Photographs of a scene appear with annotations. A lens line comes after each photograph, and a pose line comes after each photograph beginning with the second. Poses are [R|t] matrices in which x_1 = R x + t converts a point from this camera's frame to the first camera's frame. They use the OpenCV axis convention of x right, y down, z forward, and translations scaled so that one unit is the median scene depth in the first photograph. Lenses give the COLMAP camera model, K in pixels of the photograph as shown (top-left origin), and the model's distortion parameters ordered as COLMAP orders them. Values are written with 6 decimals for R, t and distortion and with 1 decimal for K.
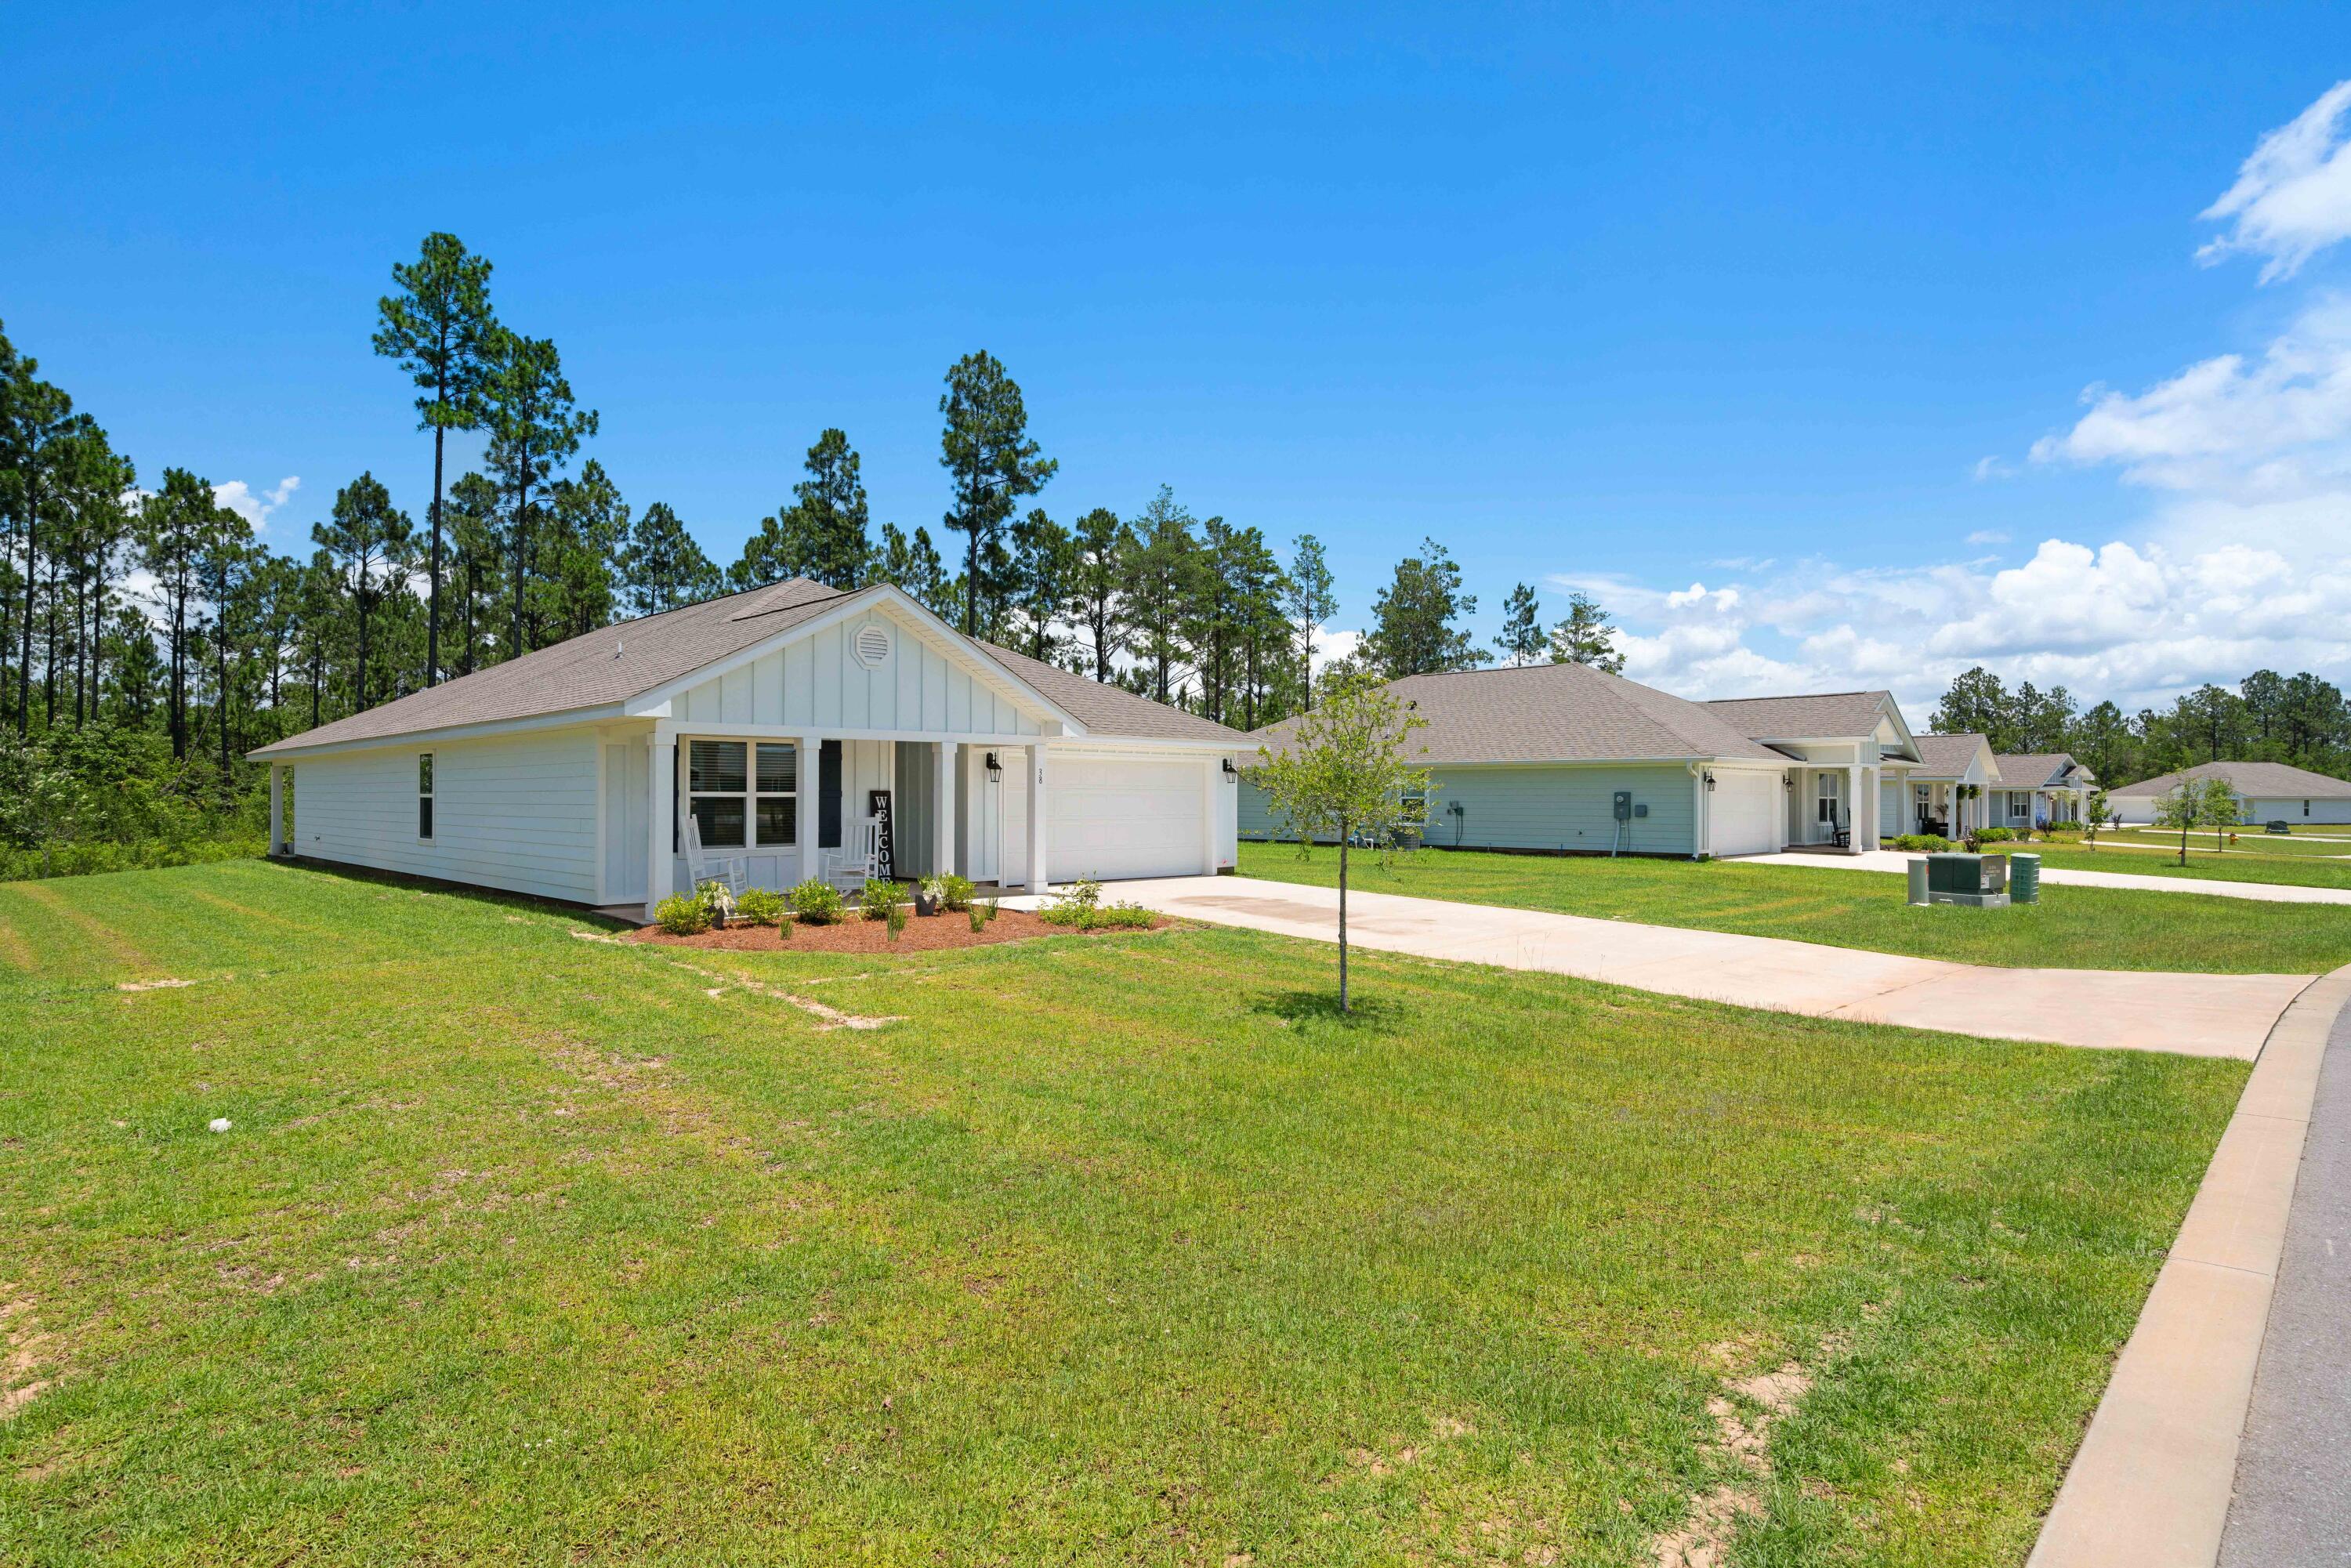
lens RADIAL K [[1206.6, 0, 1170.6], [0, 1206.6, 766.8], [0, 0, 1]] dist [0.005657, 0.000178]
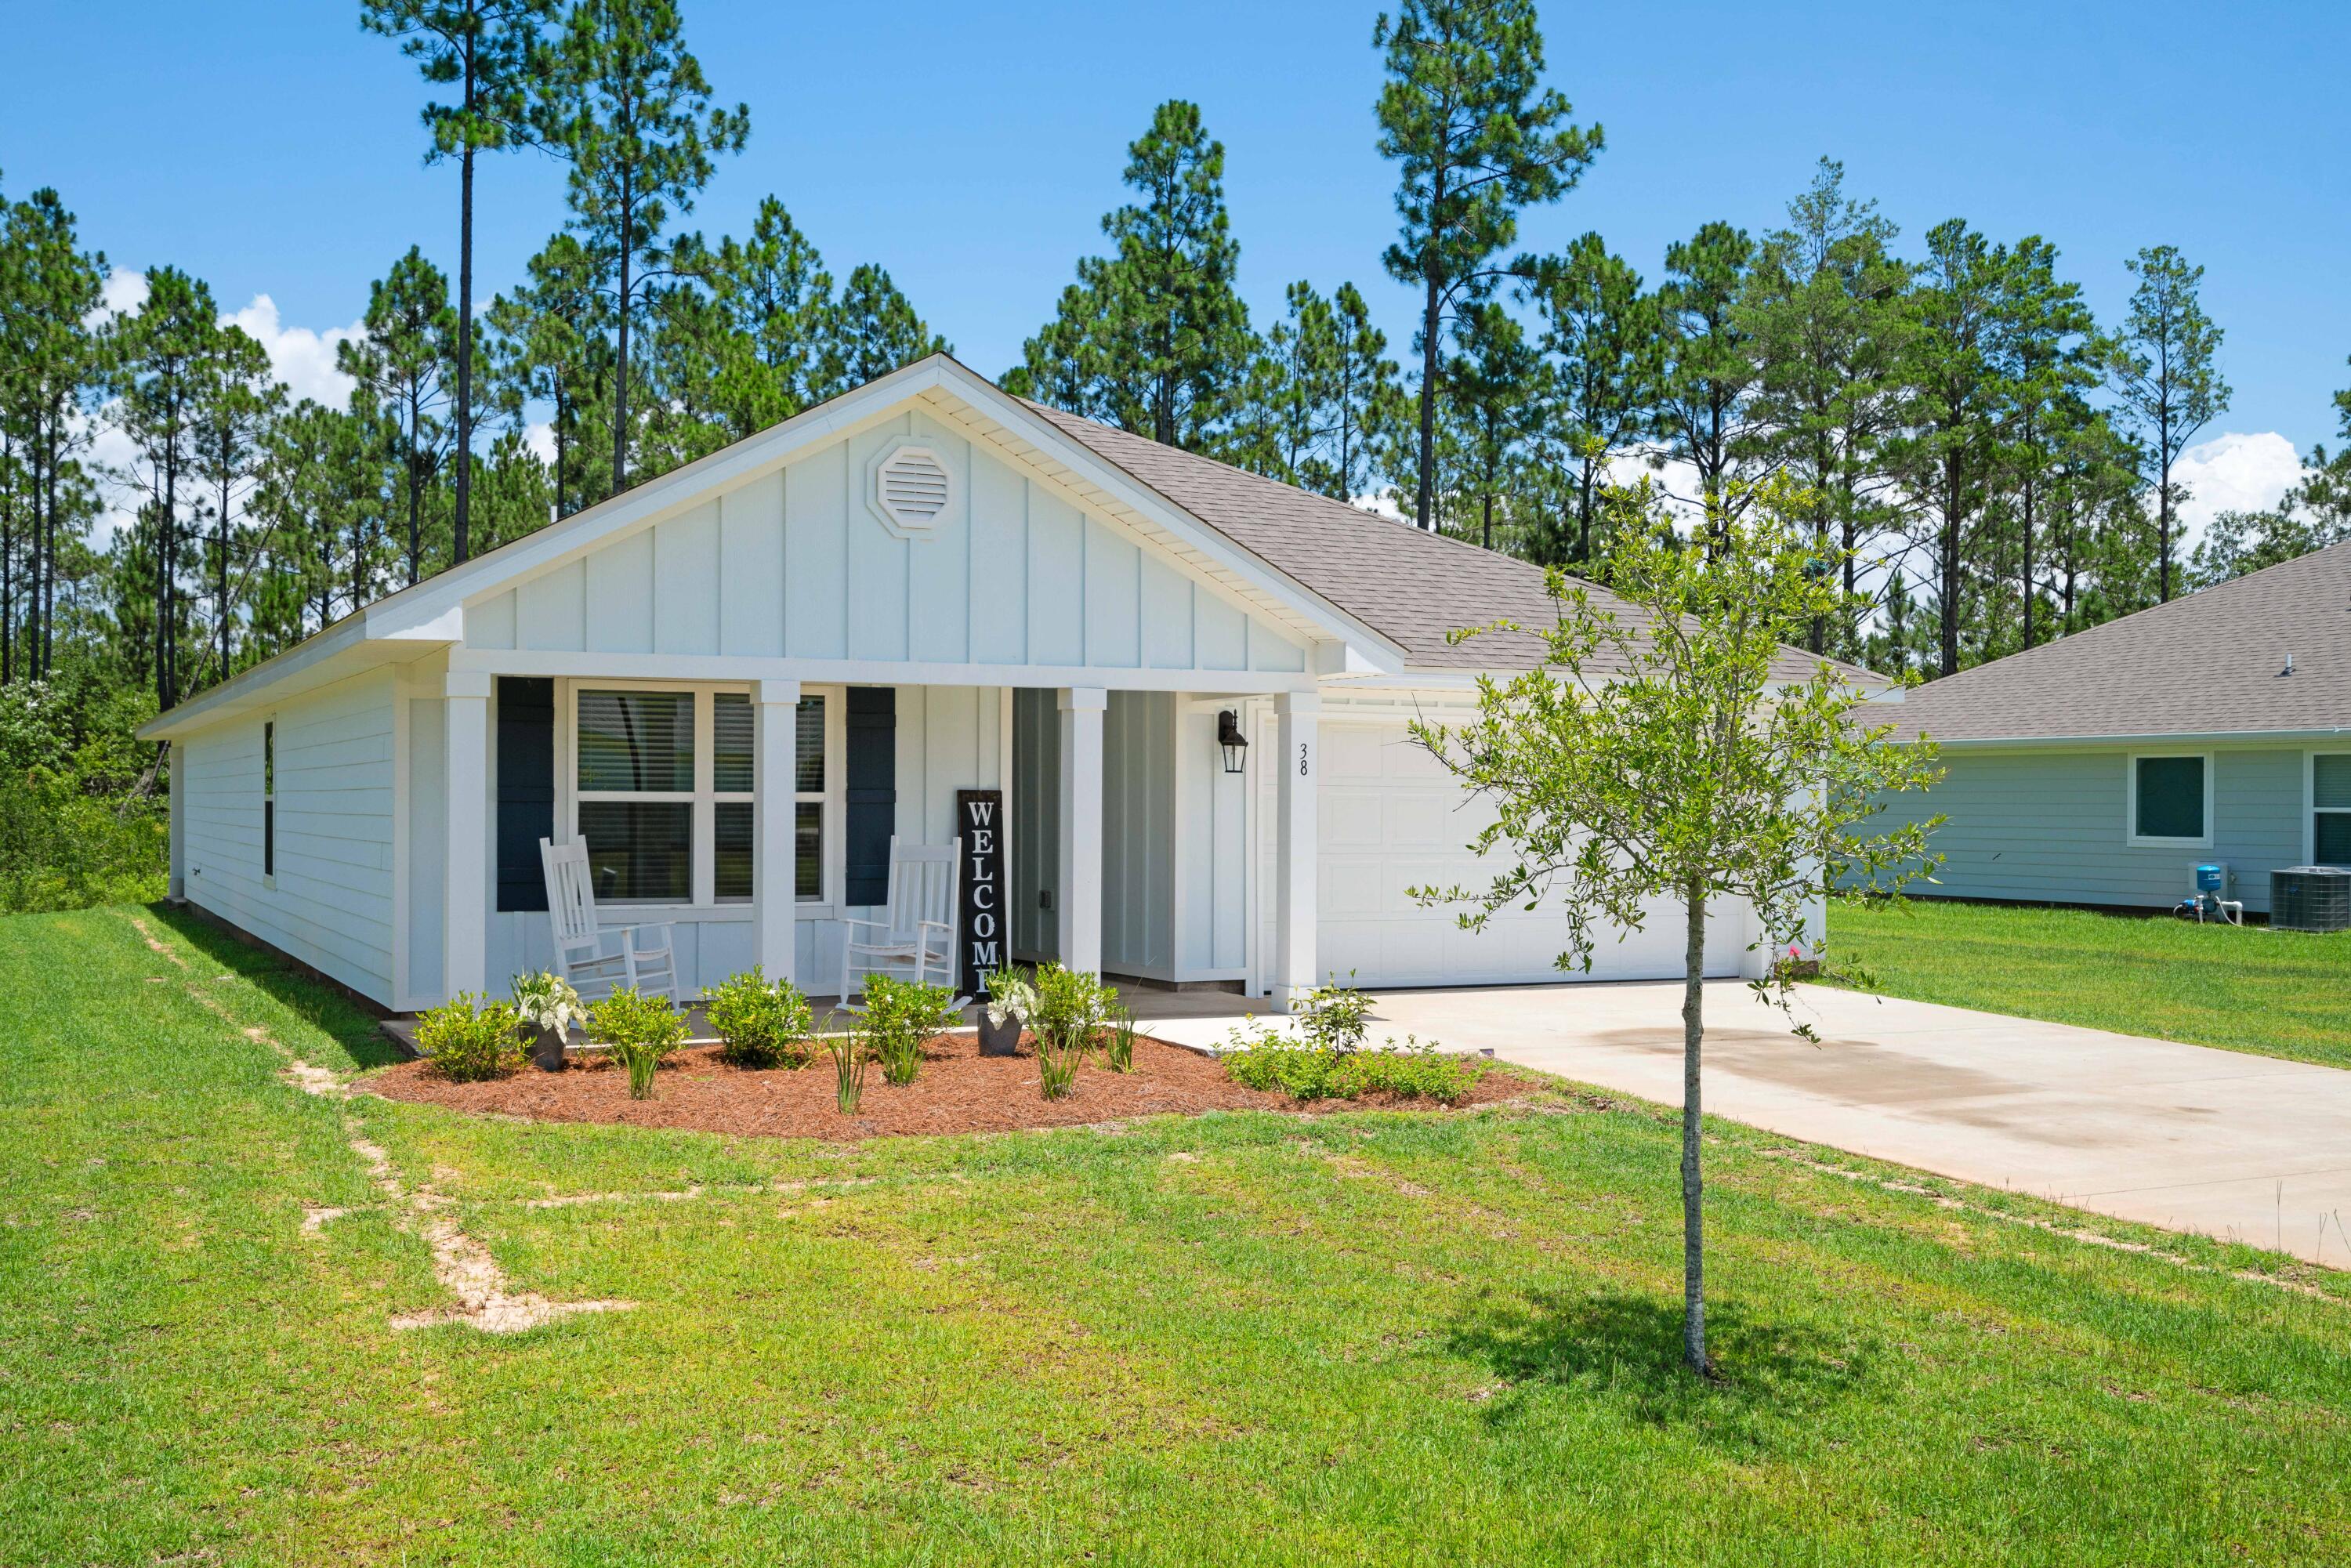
lens RADIAL K [[2315.7, 0, 1181.0], [0, 2315.7, 787.8], [0, 0, 1]] dist [-0.012879, 0.000000]
pose [[0.951676, 0.001480, -0.307099, 0.034857], [0.003901, 0.999849, 0.016906, 0.000999], [0.307078, -0.017287, 0.951527, 0.040385]]
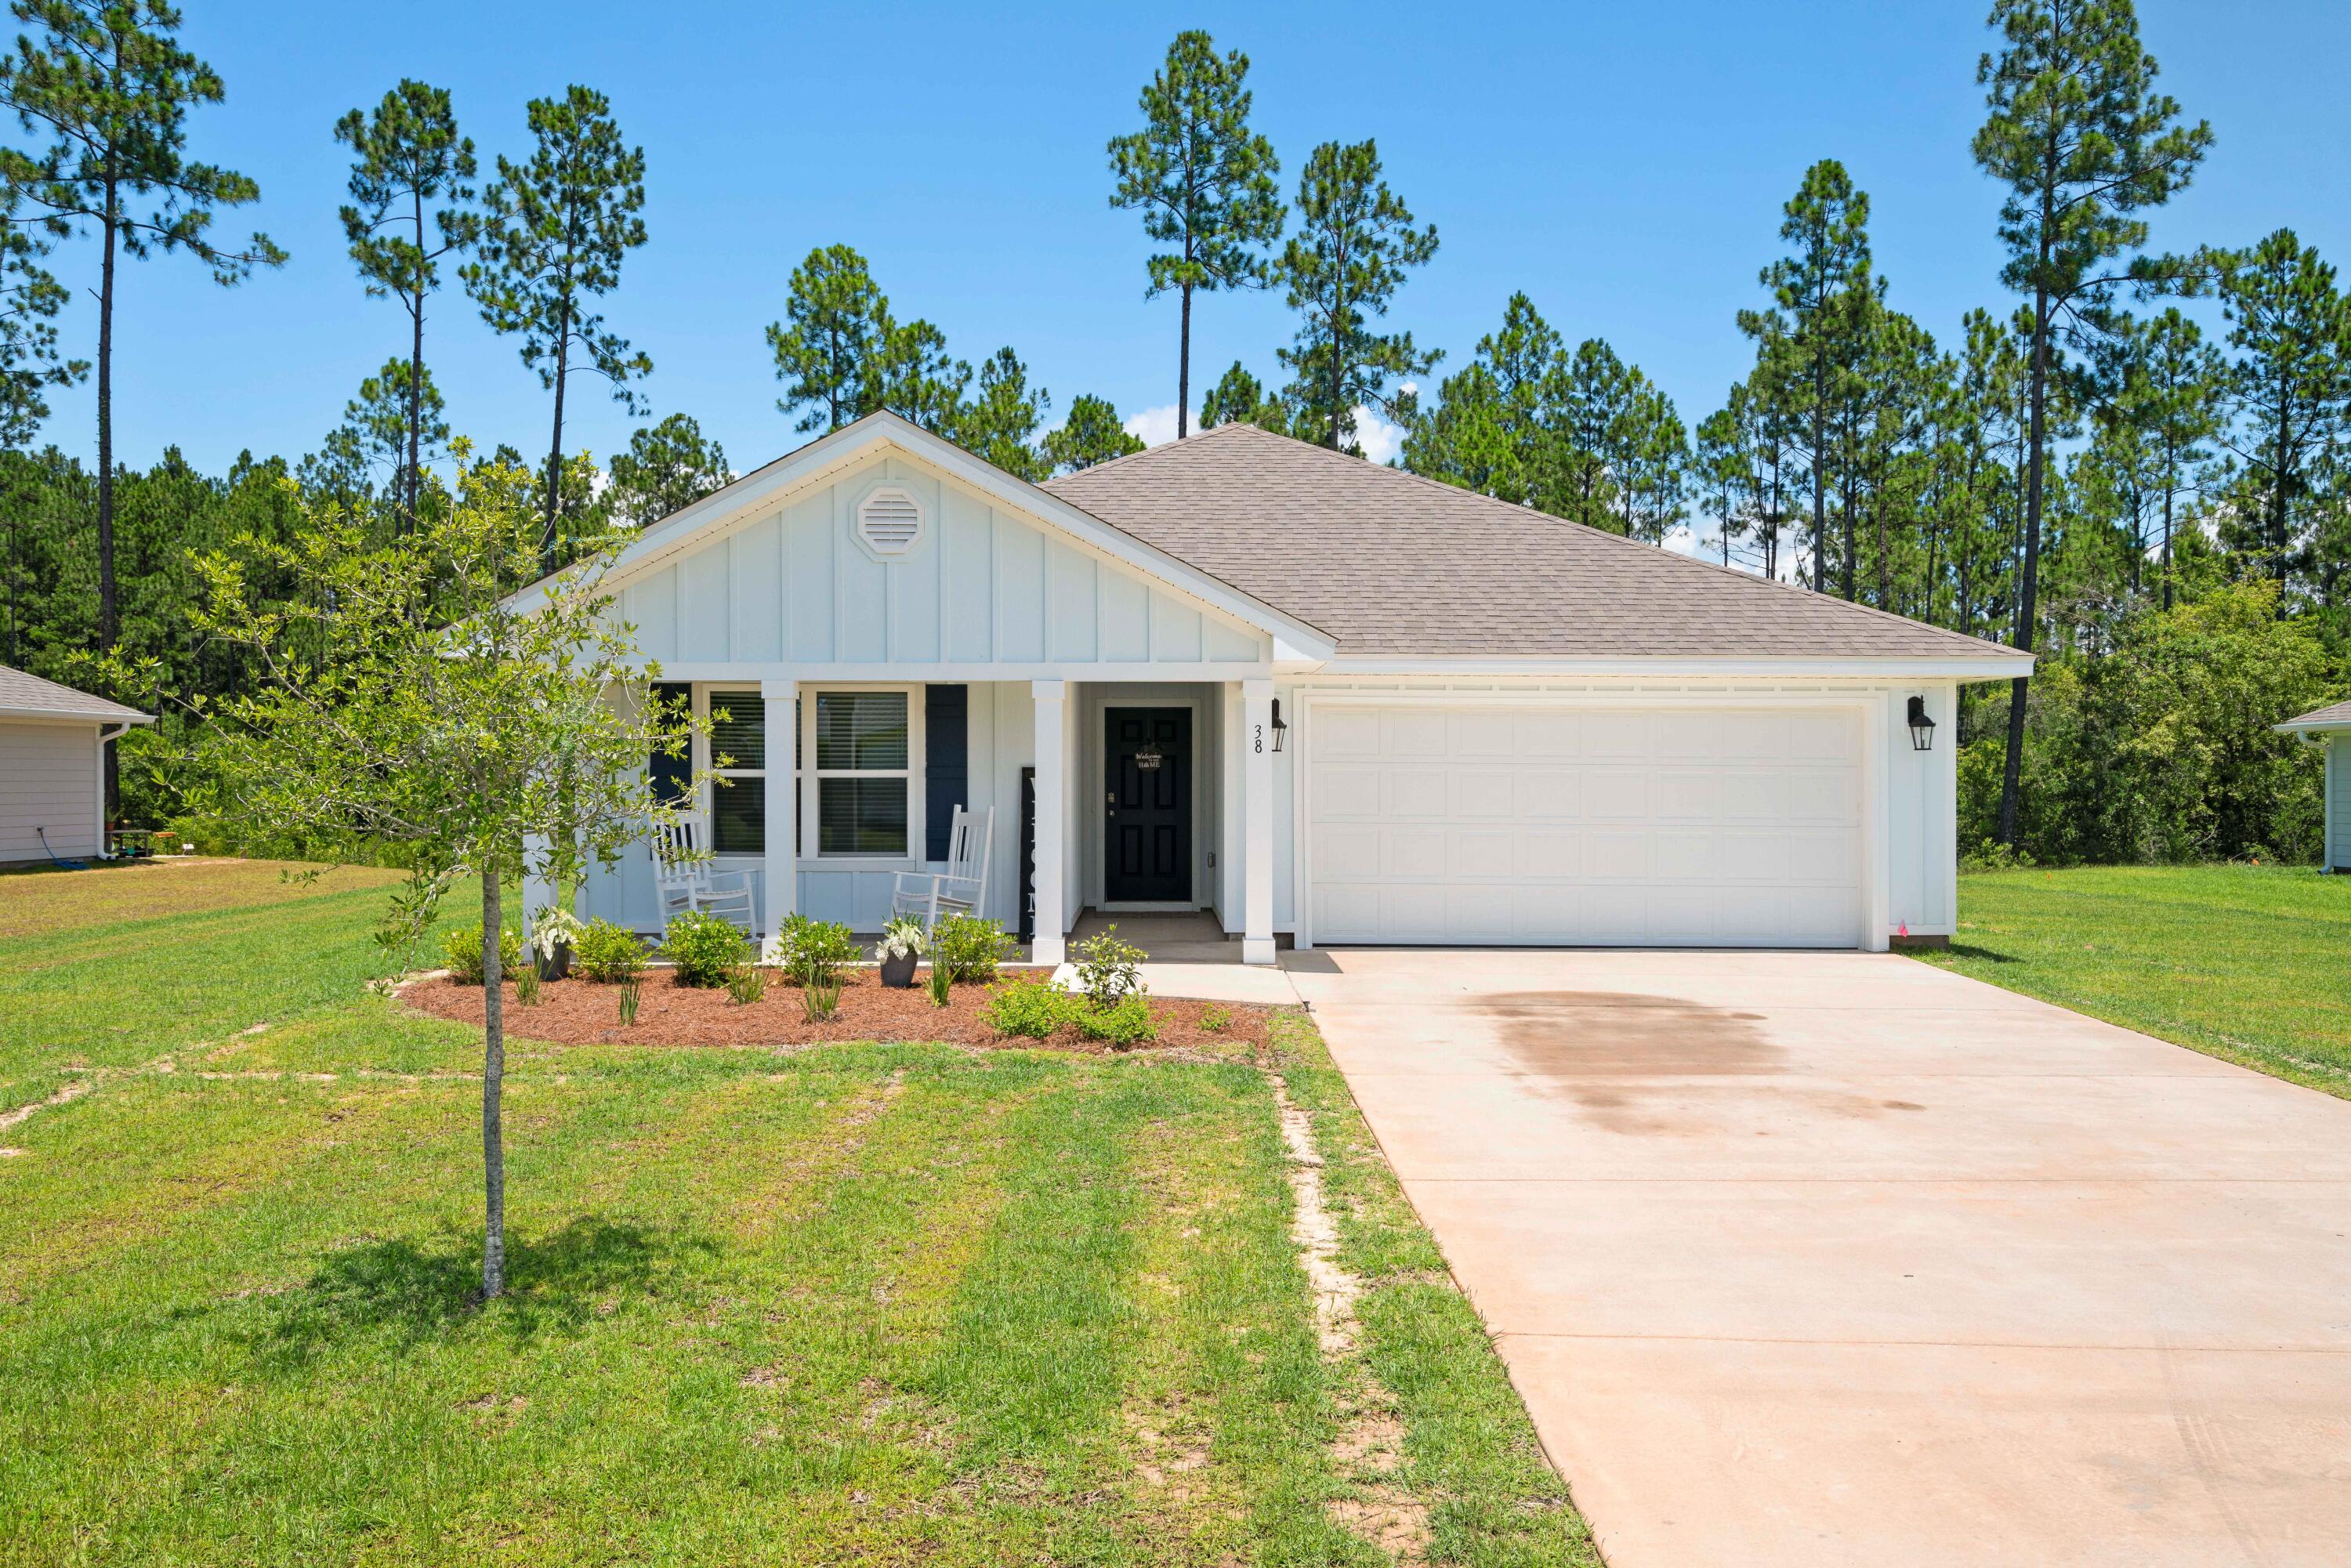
lens RADIAL K [[1806.9, 0, 1171.3], [0, 1806.9, 807.1], [0, 0, 1]] dist [0.007573, -0.019708]
pose [[0.704124, 0.013025, -0.709957, 0.122786], [0.014325, 0.999368, 0.032542, 0.003251], [0.709932, -0.033084, 0.703493, 0.123086]]
